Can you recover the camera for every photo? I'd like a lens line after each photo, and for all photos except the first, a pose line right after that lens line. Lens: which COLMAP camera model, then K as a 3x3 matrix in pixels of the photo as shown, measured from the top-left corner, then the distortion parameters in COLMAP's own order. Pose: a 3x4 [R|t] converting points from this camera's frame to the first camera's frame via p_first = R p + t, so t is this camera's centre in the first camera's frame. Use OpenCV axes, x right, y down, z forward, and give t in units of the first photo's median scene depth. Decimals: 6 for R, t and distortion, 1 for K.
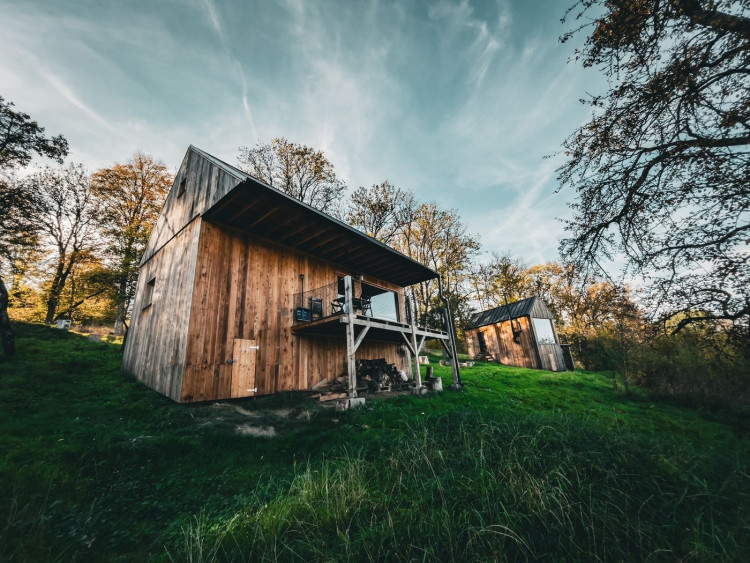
lens RADIAL K [[306.2, 0, 375.0], [0, 306.2, 281.5], [0, 0, 1]] dist [-0.000329, -0.000048]
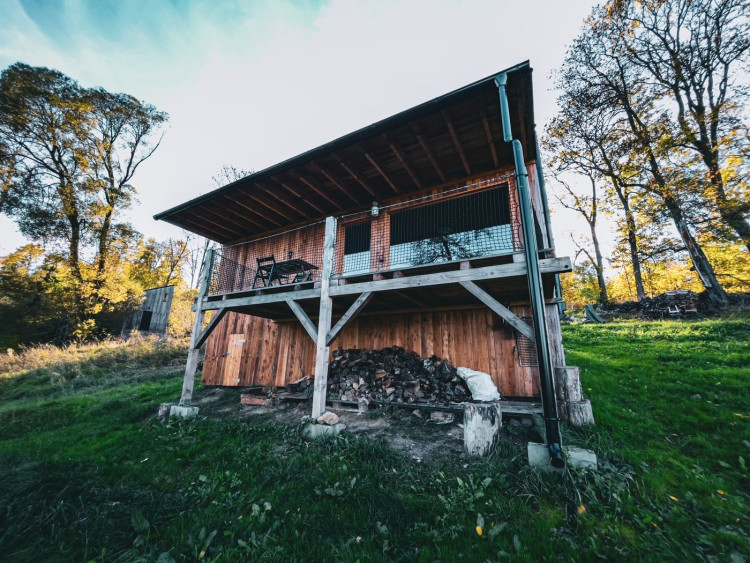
lens RADIAL K [[306.2, 0, 375.0], [0, 306.2, 281.5], [0, 0, 1]] dist [-0.000329, -0.000048]
pose [[0.195403, -0.196196, -0.960898, 0.792383], [0.274370, 0.951598, -0.138503, 0.306426], [0.941562, -0.236577, 0.239775, 1.281510]]
